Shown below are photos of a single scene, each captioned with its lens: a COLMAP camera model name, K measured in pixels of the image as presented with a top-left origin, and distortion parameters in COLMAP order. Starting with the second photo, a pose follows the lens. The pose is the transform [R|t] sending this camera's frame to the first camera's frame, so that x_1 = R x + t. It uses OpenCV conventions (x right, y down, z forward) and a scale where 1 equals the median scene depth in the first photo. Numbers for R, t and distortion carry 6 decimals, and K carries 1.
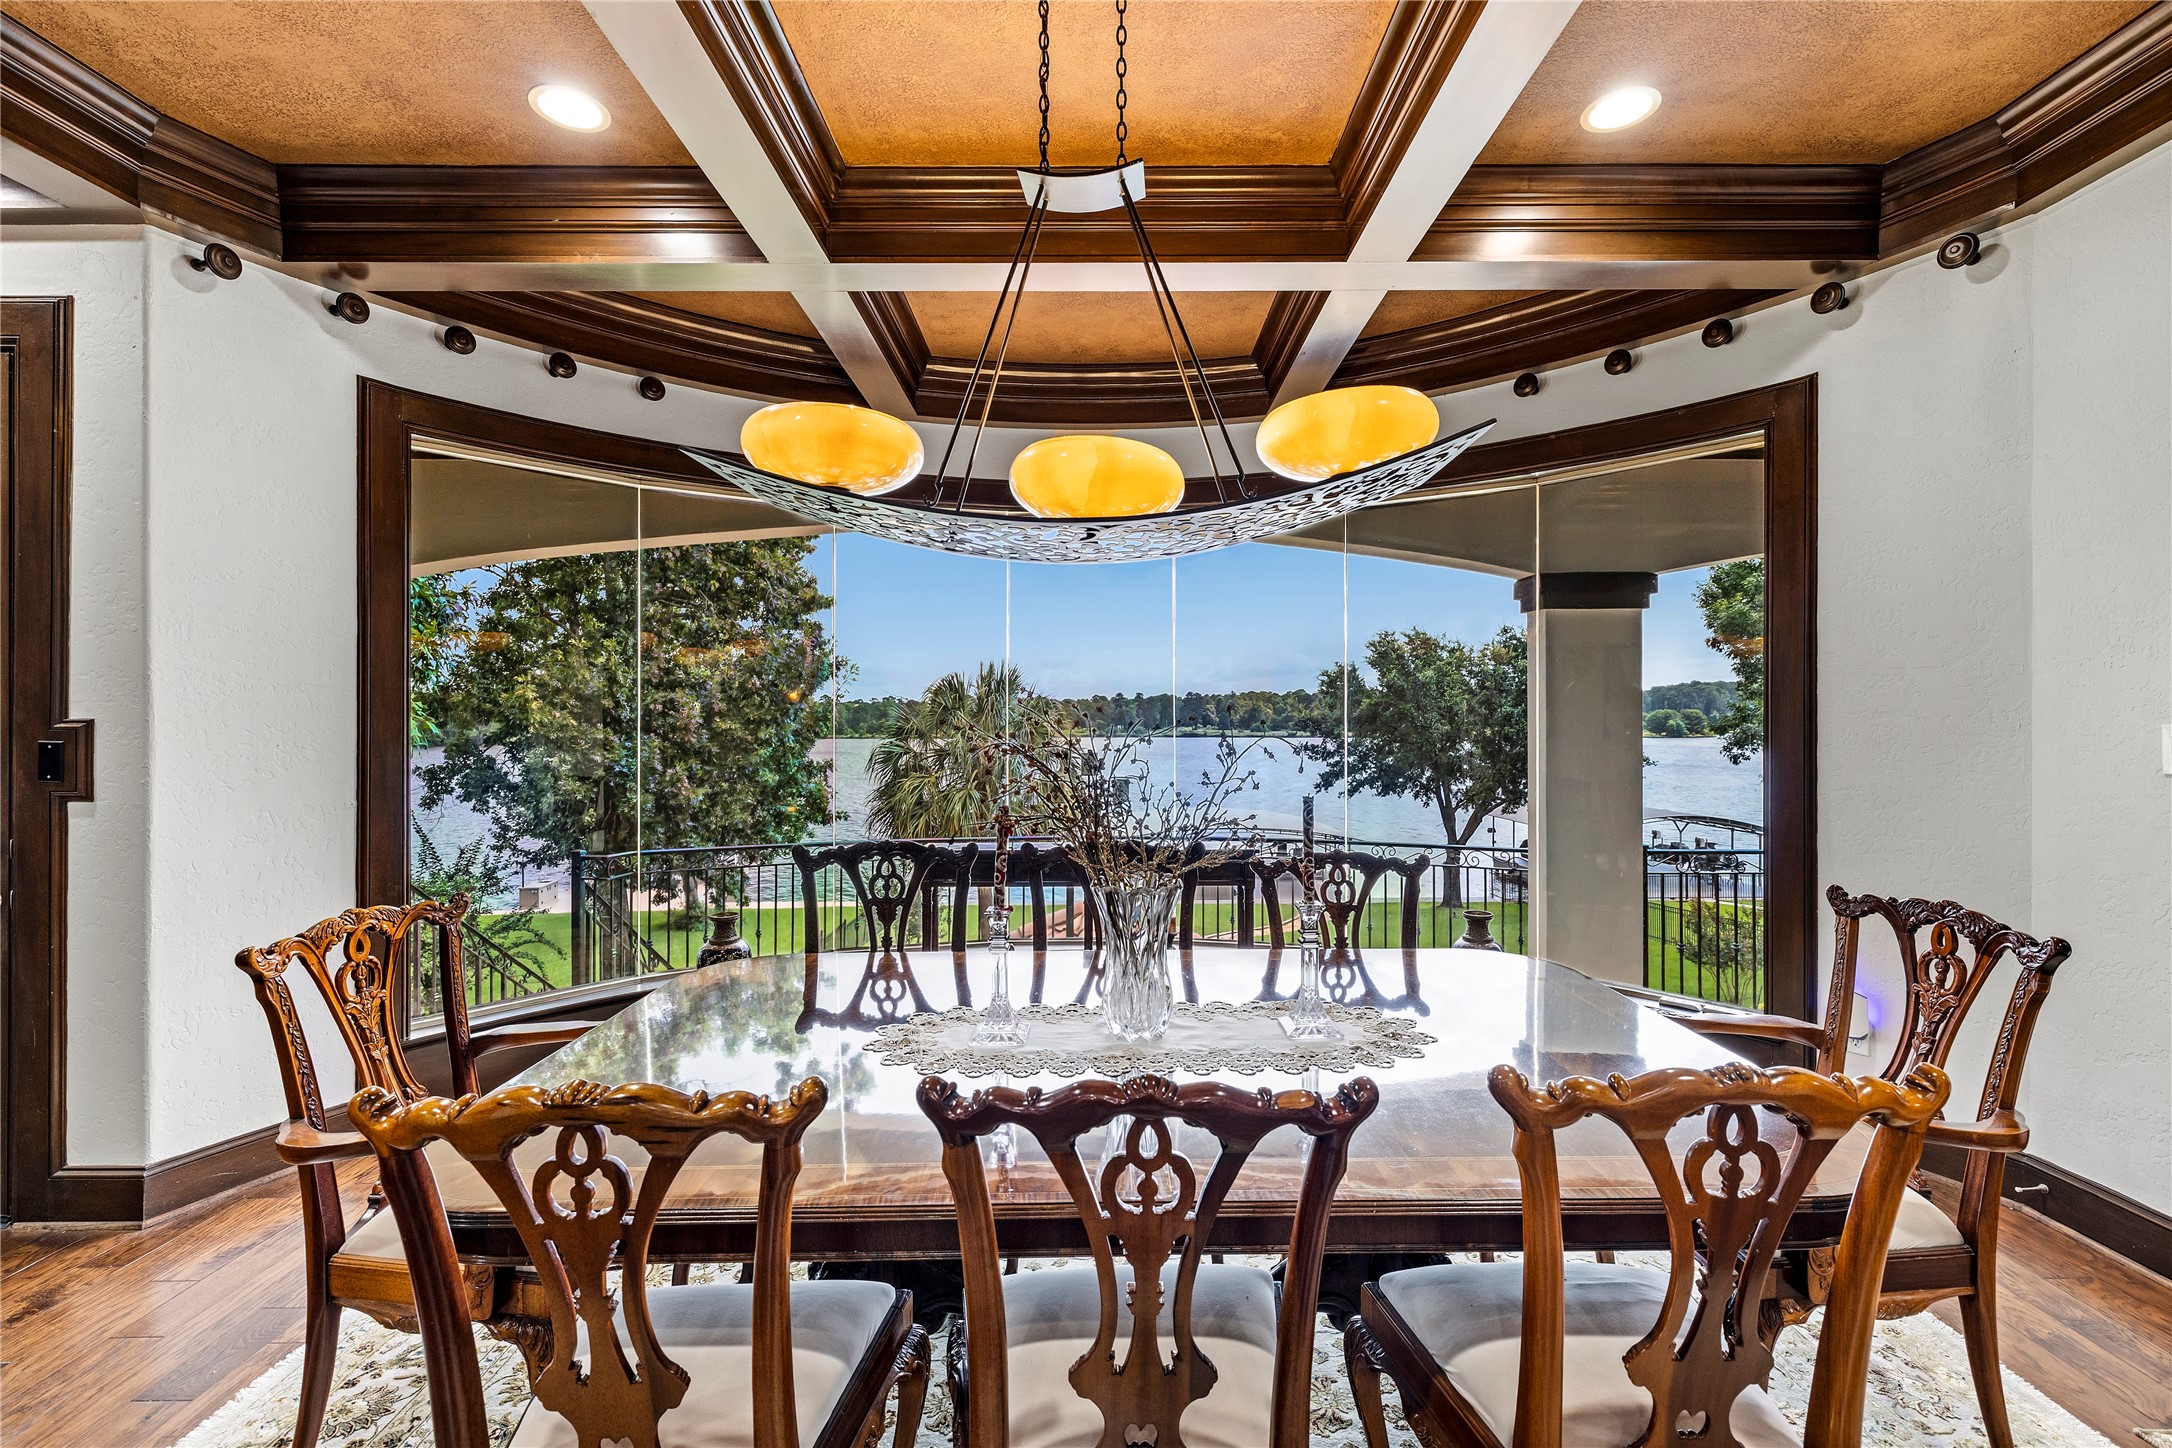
lens RADIAL K [[922.8, 0, 1095.0], [0, 922.8, 725.1], [0, 0, 1]] dist [0.003433, -0.000404]
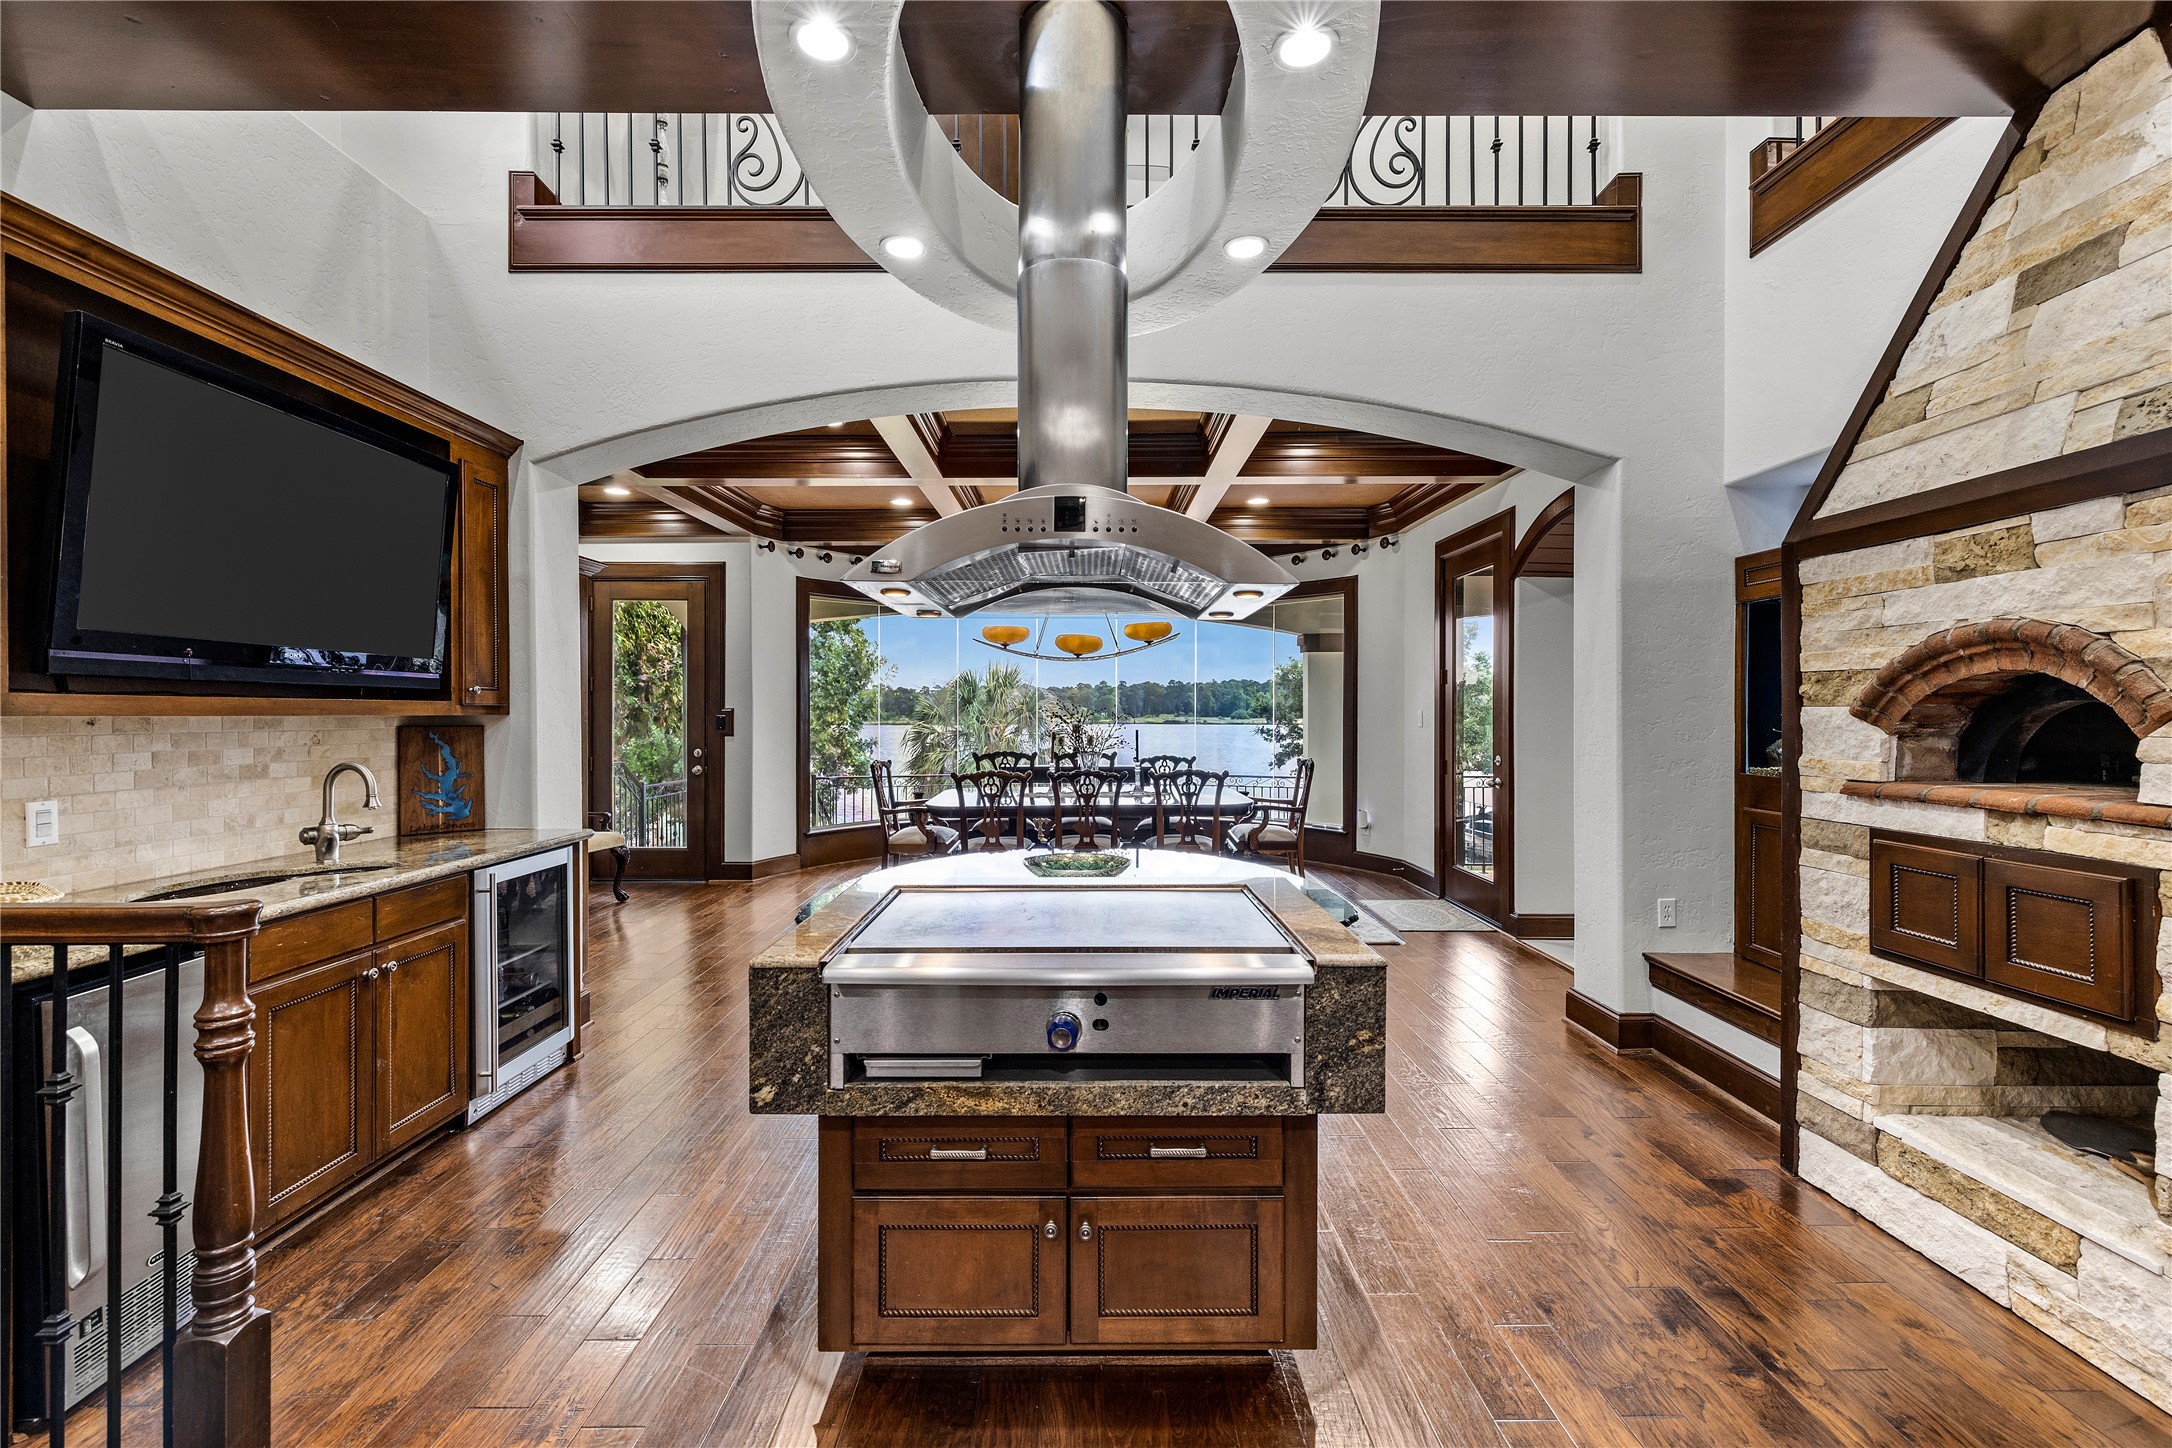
lens RADIAL K [[922.8, 0, 1084.3], [0, 922.8, 719.6], [0, 0, 1]] dist [0.003433, -0.000404]
pose [[0.999985, 0.000389, 0.005374, 0.000650], [-0.000433, 0.999967, 0.008153, 0.000823], [-0.005371, -0.008155, 0.999952, -0.320757]]
